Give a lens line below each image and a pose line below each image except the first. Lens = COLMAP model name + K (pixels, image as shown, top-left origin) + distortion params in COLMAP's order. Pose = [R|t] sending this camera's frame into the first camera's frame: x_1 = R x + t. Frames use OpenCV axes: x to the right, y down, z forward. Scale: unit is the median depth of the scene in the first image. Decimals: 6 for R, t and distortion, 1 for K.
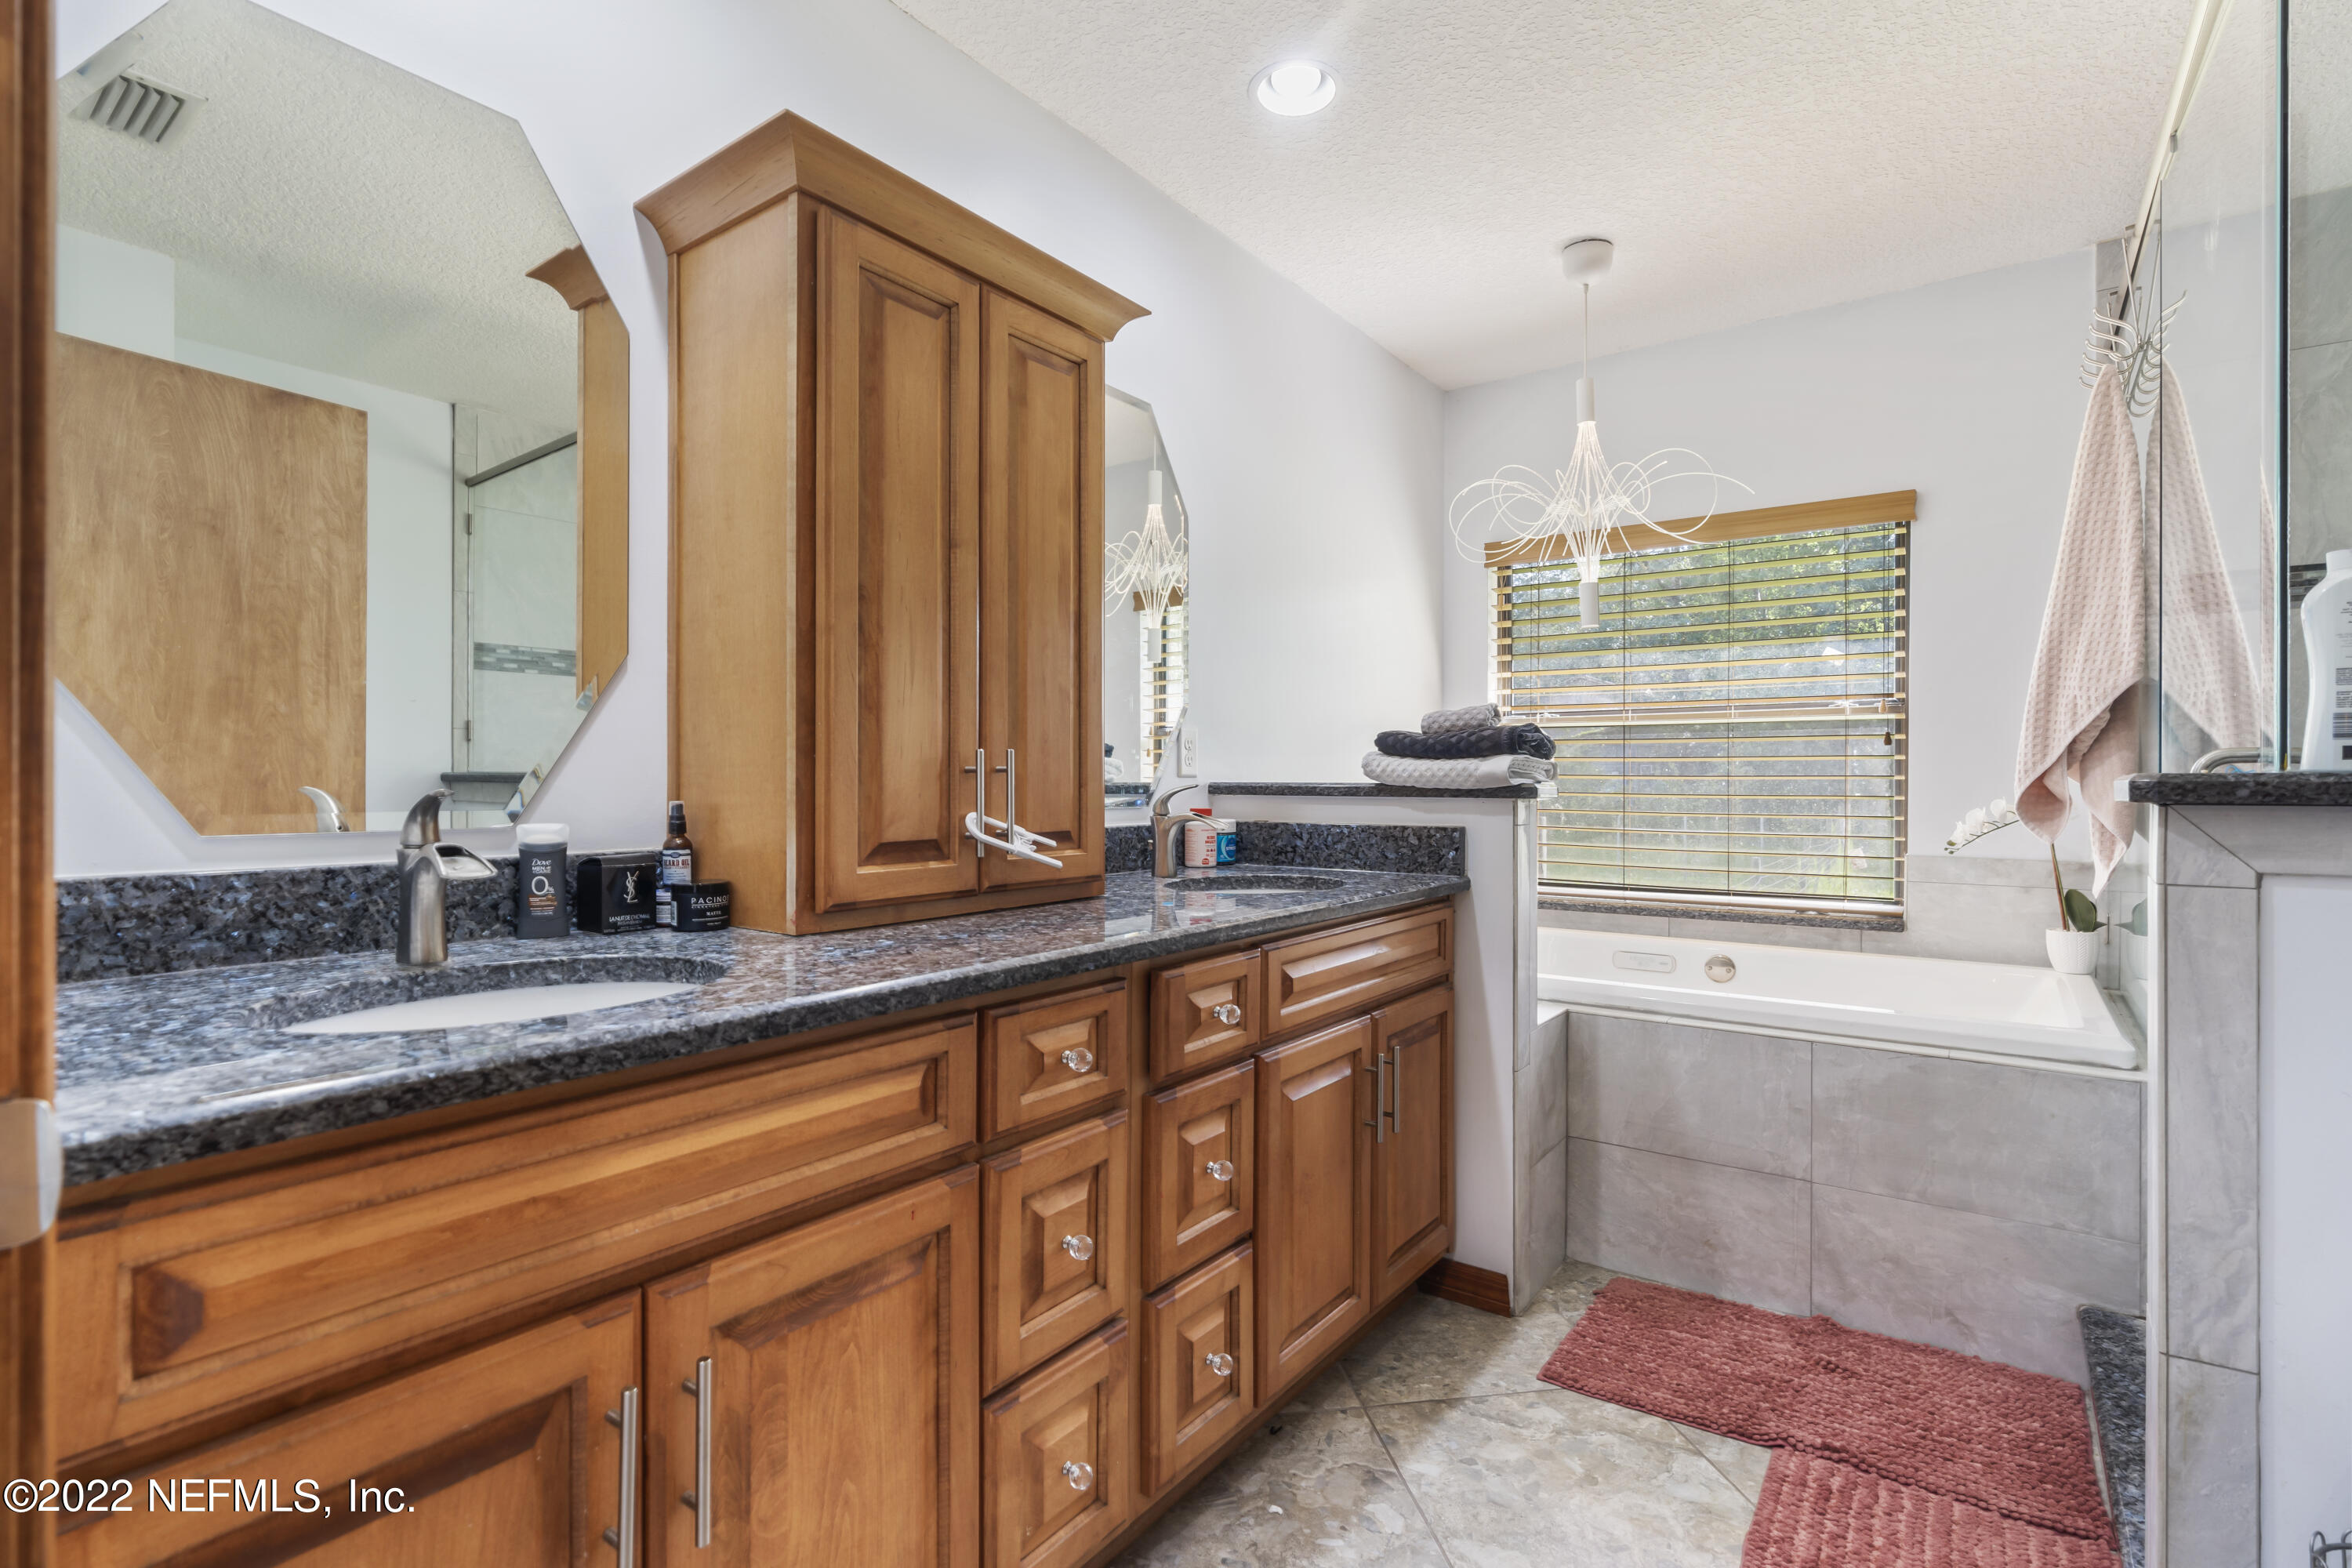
lens RADIAL K [[1074.7, 0, 1178.1], [0, 1074.7, 785.2], [0, 0, 1]] dist [-0.007686, 0.001793]
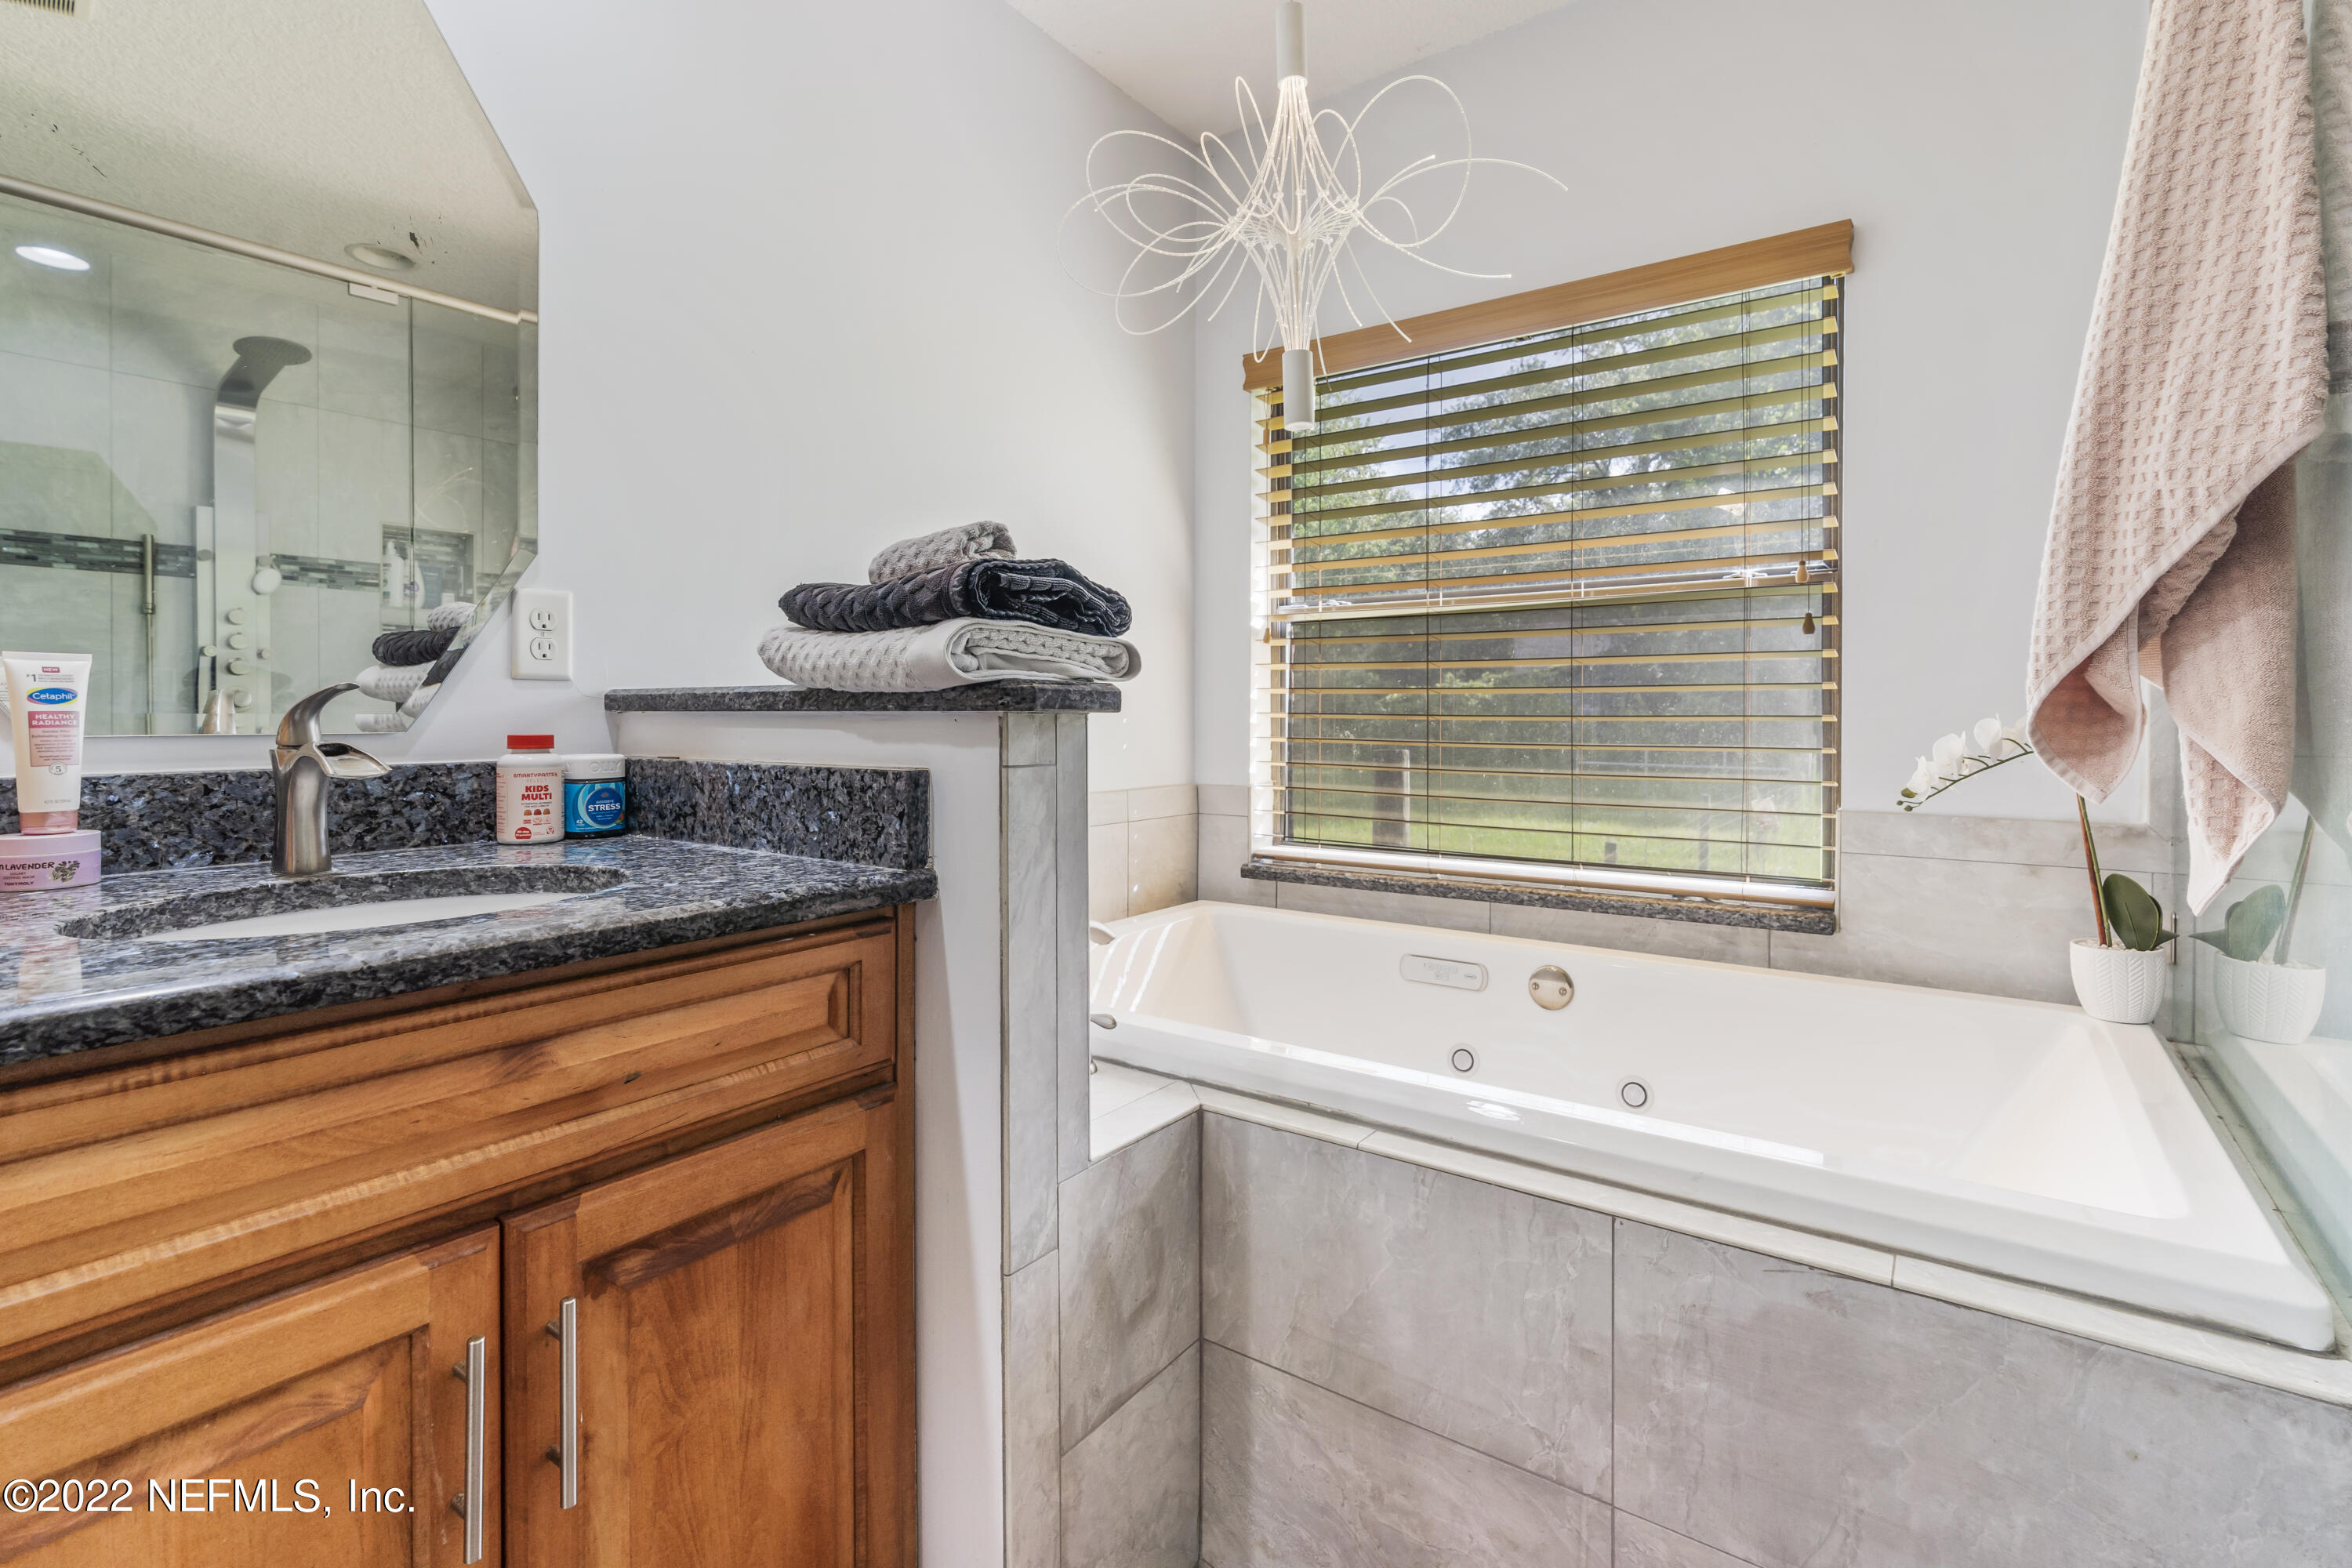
lens RADIAL K [[1074.7, 0, 1166.5], [0, 1074.7, 717.5], [0, 0, 1]] dist [-0.007686, 0.001793]
pose [[0.999952, -0.001692, 0.009601, 0.357495], [0.001701, 0.999998, -0.000976, 0.014460], [-0.009599, 0.000993, 0.999953, 0.481021]]
